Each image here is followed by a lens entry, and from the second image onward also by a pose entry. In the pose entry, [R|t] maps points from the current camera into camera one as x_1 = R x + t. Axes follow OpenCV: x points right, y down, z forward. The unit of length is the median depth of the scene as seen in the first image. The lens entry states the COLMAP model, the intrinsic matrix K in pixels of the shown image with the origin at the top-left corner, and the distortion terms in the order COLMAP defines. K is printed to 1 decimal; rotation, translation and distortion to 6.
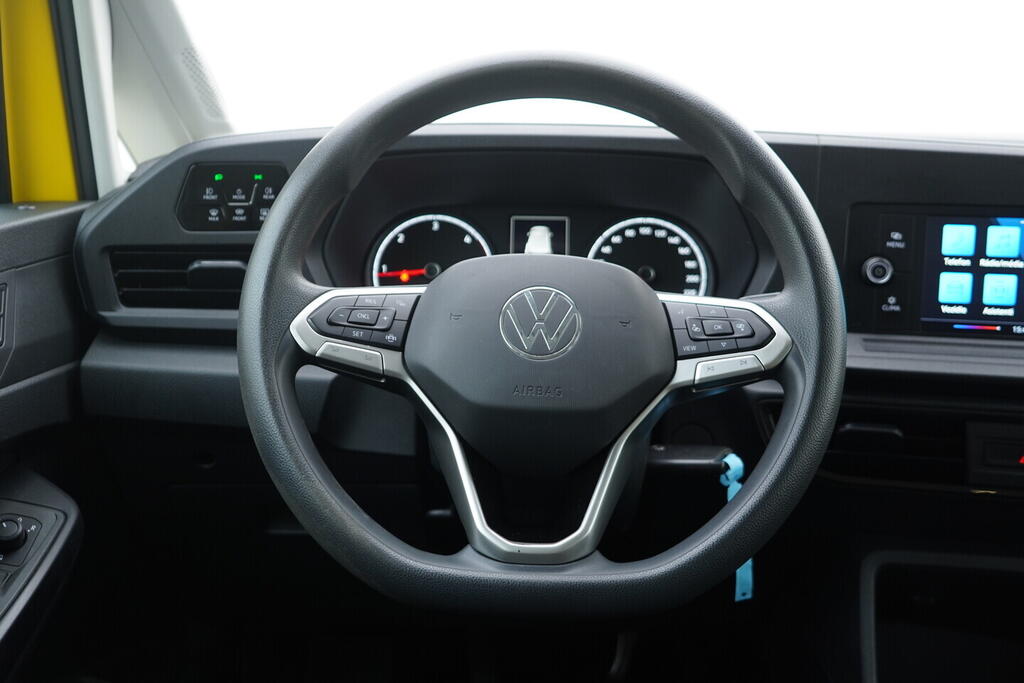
lens RADIAL K [[1059.6, 0, 505.7], [0, 1059.6, 337.9], [0, 0, 1]] dist [-0.006692, 0.000000]
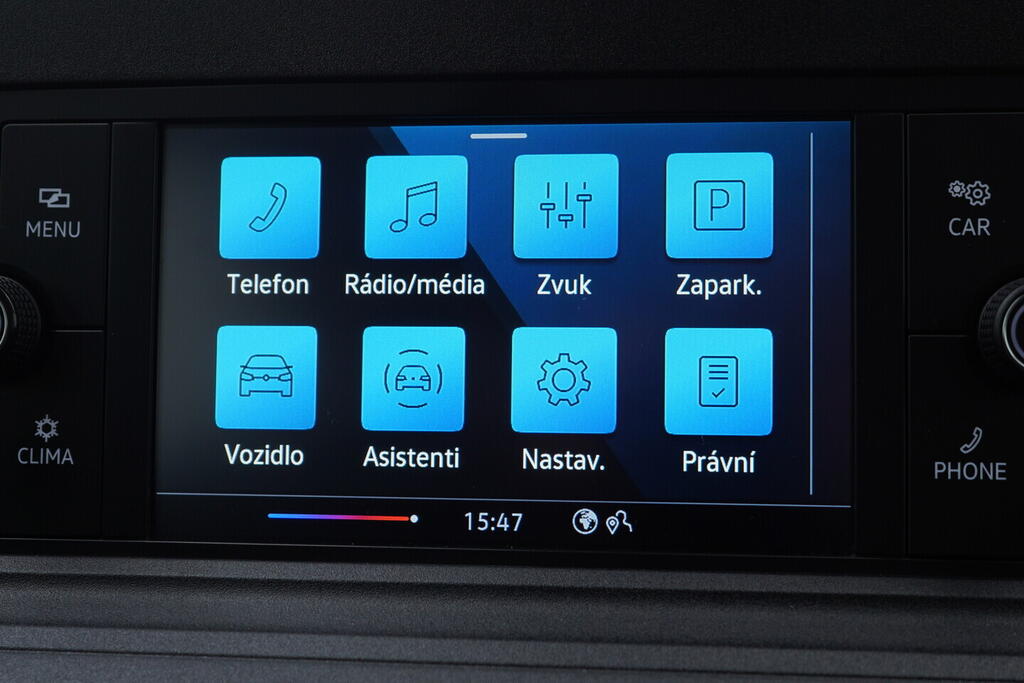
lens RADIAL K [[1059.6, 0, 535.6], [0, 1059.6, 363.3], [0, 0, 1]] dist [-0.006692, 0.000000]
pose [[0.995258, -0.024370, 0.094170, 0.551437], [0.033914, 0.994297, -0.101114, -0.023784], [-0.091169, 0.103828, 0.990408, 0.840956]]
